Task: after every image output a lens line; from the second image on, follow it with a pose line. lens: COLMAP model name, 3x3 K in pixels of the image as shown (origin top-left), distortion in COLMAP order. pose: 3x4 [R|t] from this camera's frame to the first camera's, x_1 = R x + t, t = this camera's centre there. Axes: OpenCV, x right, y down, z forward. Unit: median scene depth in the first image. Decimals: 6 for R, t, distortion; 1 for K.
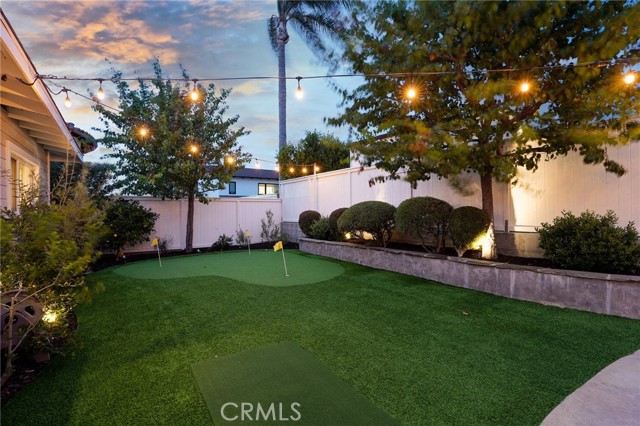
lens RADIAL K [[300.2, 0, 323.0], [0, 300.2, 212.9], [0, 0, 1]] dist [-0.064300, 0.028664]
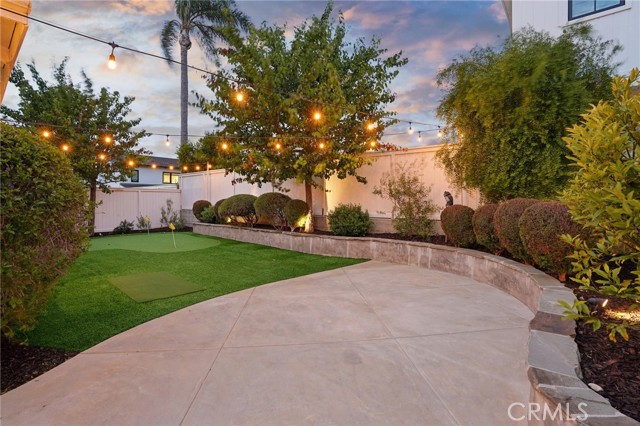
lens RADIAL K [[308.6, 0, 312.0], [0, 308.6, 199.8], [0, 0, 1]] dist [-0.020019, 0.000137]
pose [[0.974396, 0.010788, 0.224579, 0.134071], [-0.009166, 0.999924, -0.008266, -0.003997], [-0.224651, 0.005996, 0.974421, -0.406937]]
